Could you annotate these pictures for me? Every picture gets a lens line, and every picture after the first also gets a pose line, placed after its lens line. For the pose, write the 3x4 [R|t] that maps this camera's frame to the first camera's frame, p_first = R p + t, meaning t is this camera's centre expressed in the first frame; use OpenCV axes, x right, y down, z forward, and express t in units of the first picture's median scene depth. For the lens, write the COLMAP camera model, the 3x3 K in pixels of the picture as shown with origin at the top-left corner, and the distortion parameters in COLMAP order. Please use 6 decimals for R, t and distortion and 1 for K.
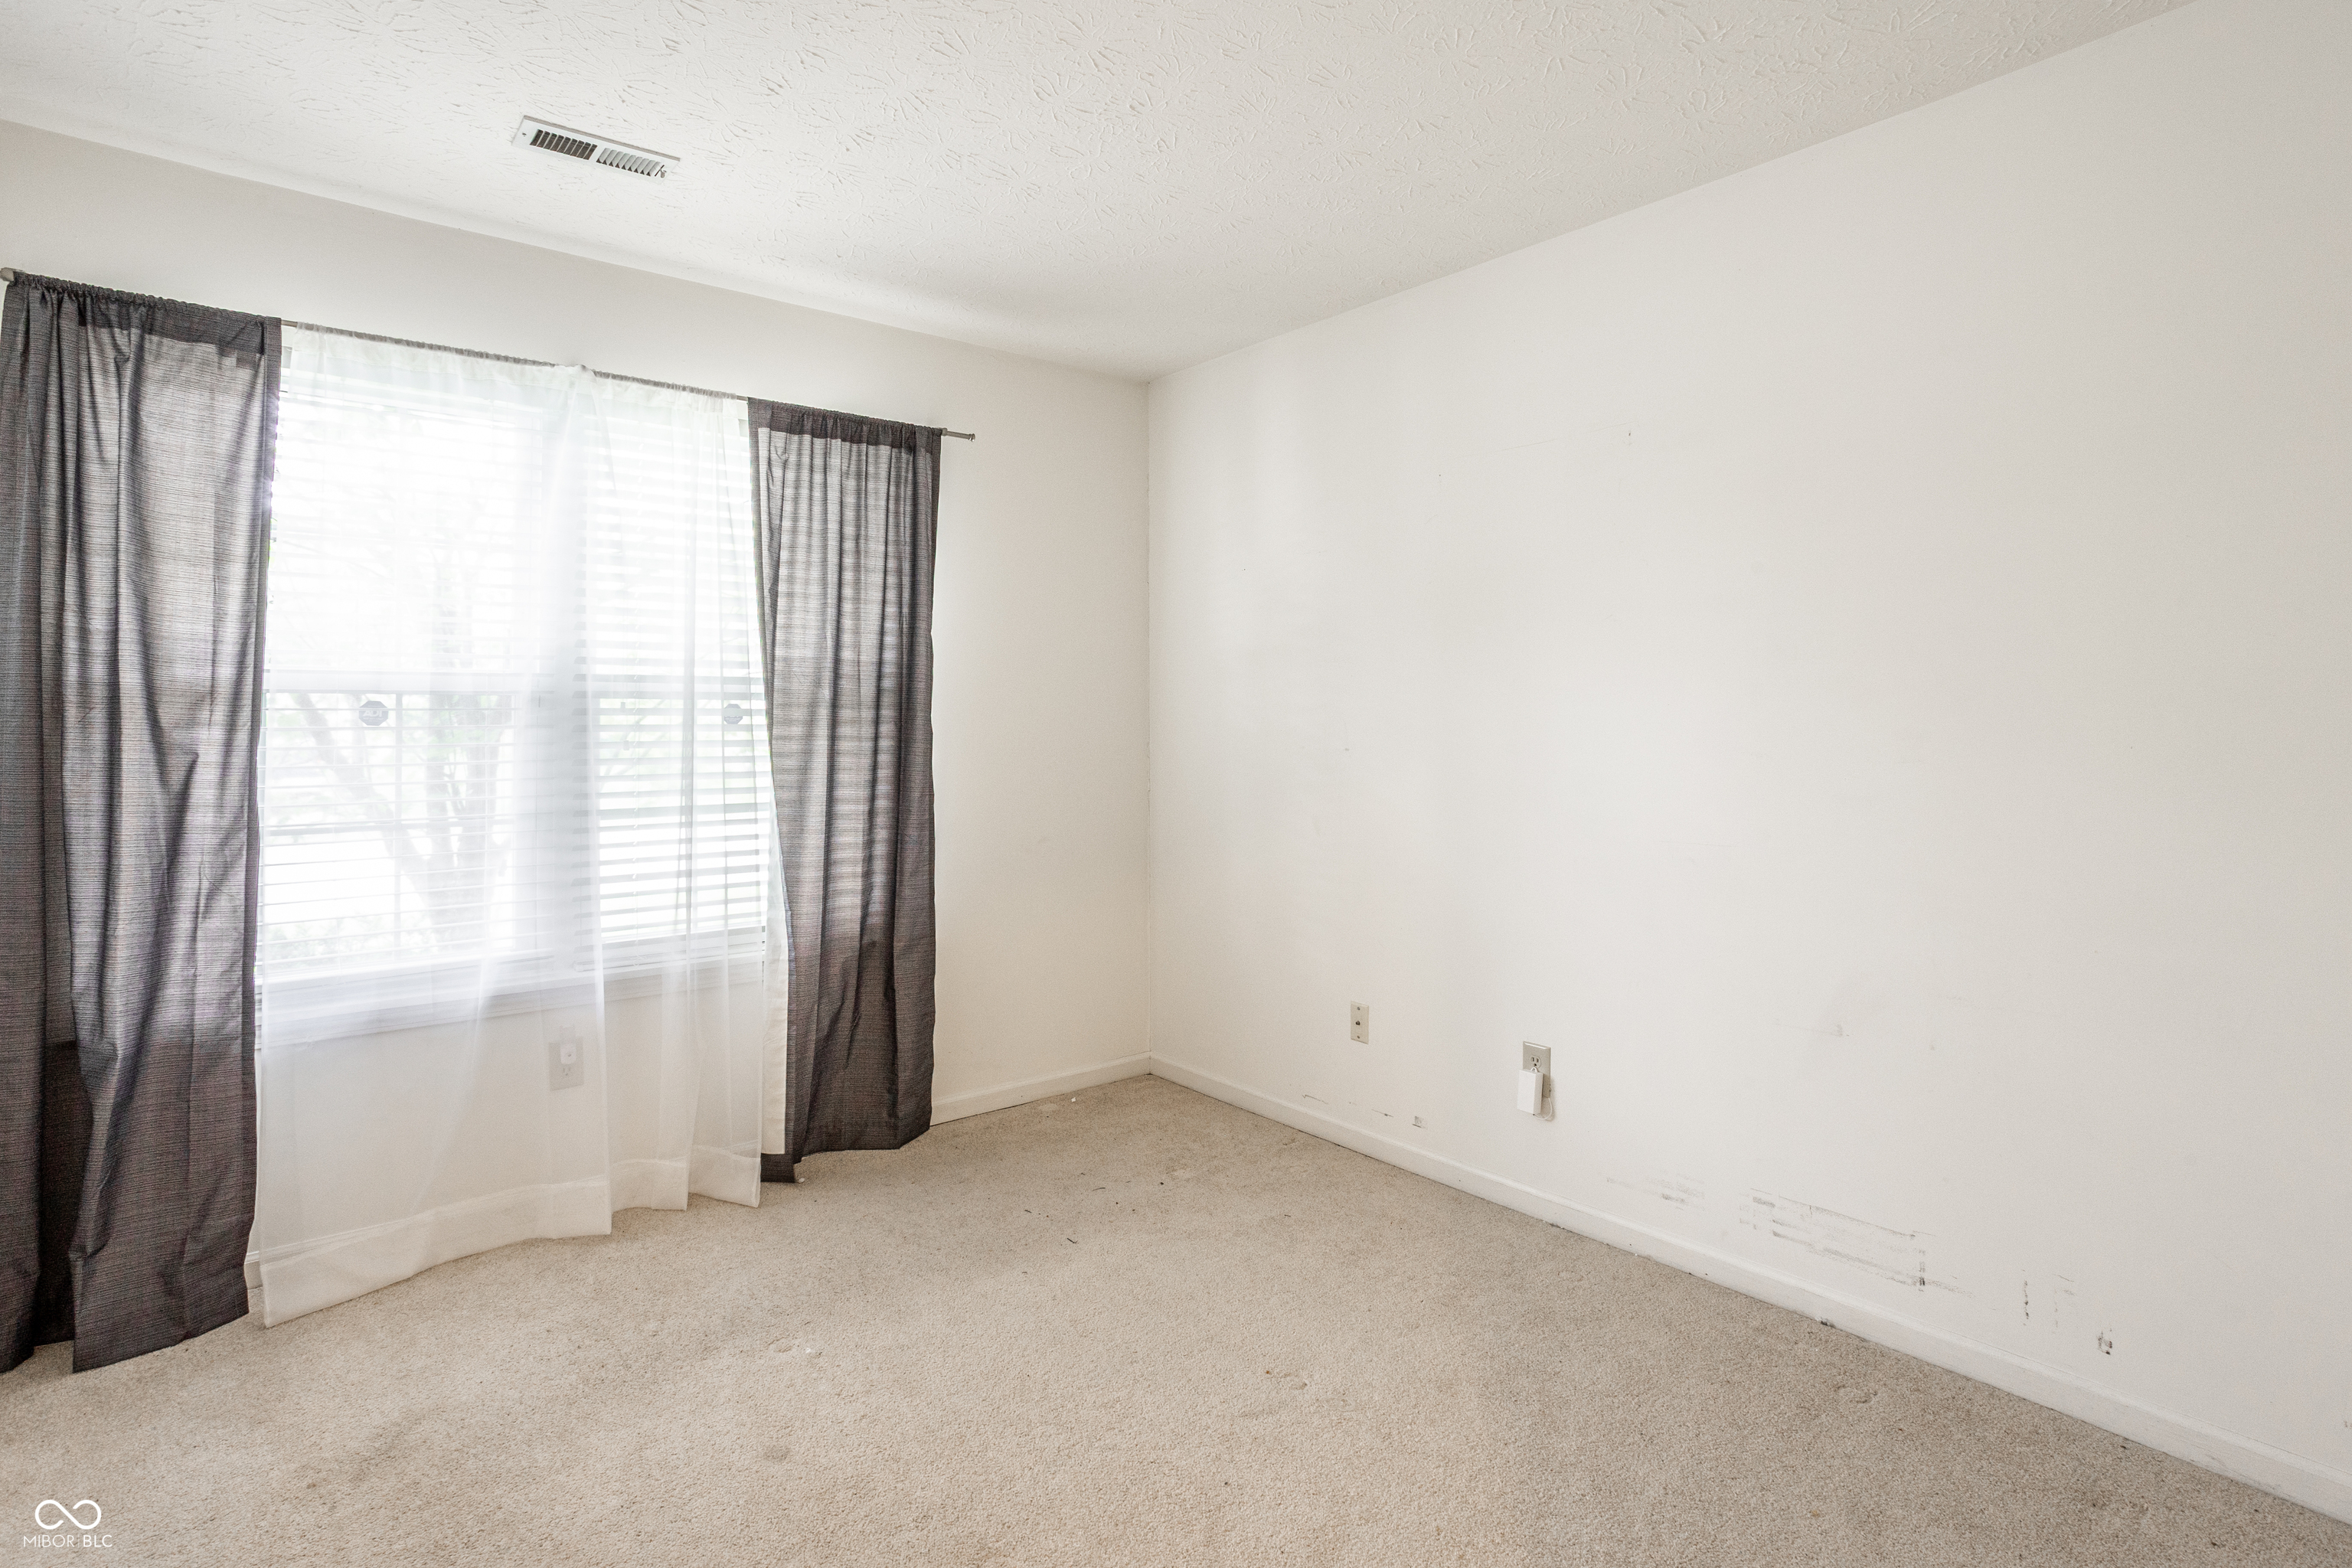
lens RADIAL K [[1160.9, 0, 1178.2], [0, 1160.9, 738.9], [0, 0, 1]] dist [-0.062579, 0.035720]
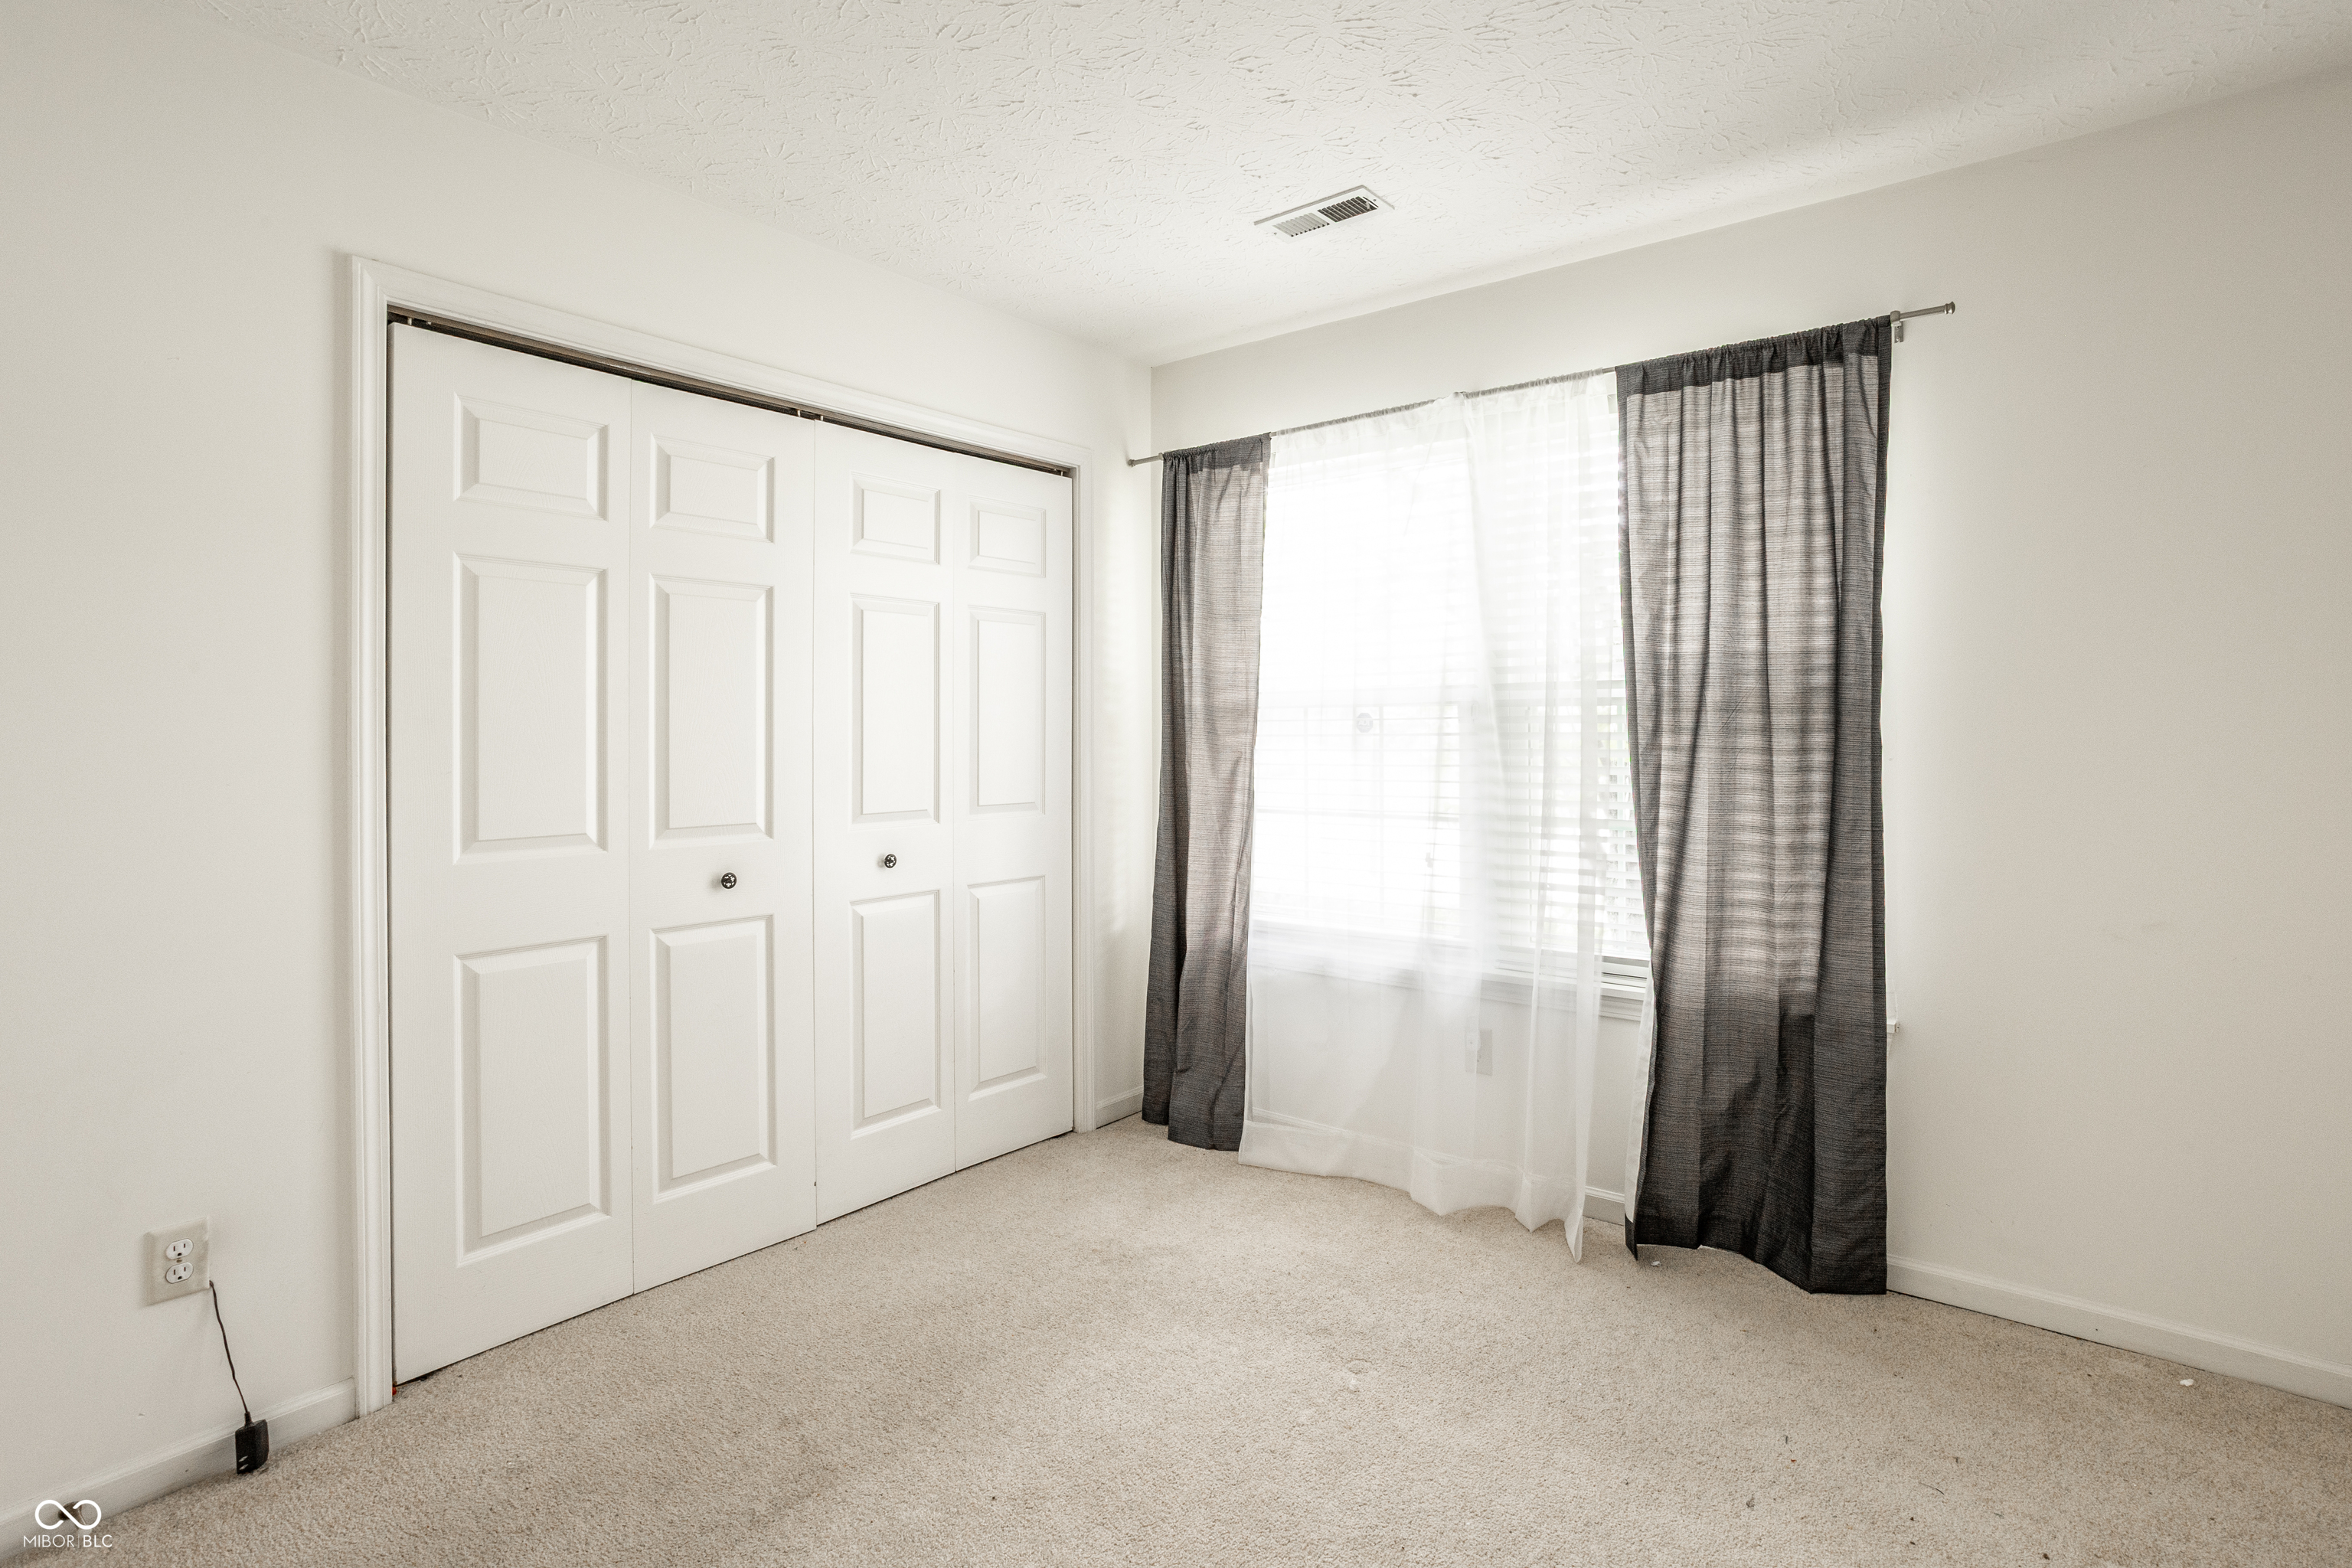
lens RADIAL K [[1164.0, 0, 1178.7], [0, 1164.0, 752.5], [0, 0, 1]] dist [-0.017208, 0.000939]
pose [[0.220694, 0.021495, -0.975106, 0.445580], [-0.009625, 0.999756, 0.019859, -0.011964], [0.975296, 0.005003, 0.220847, 0.477797]]
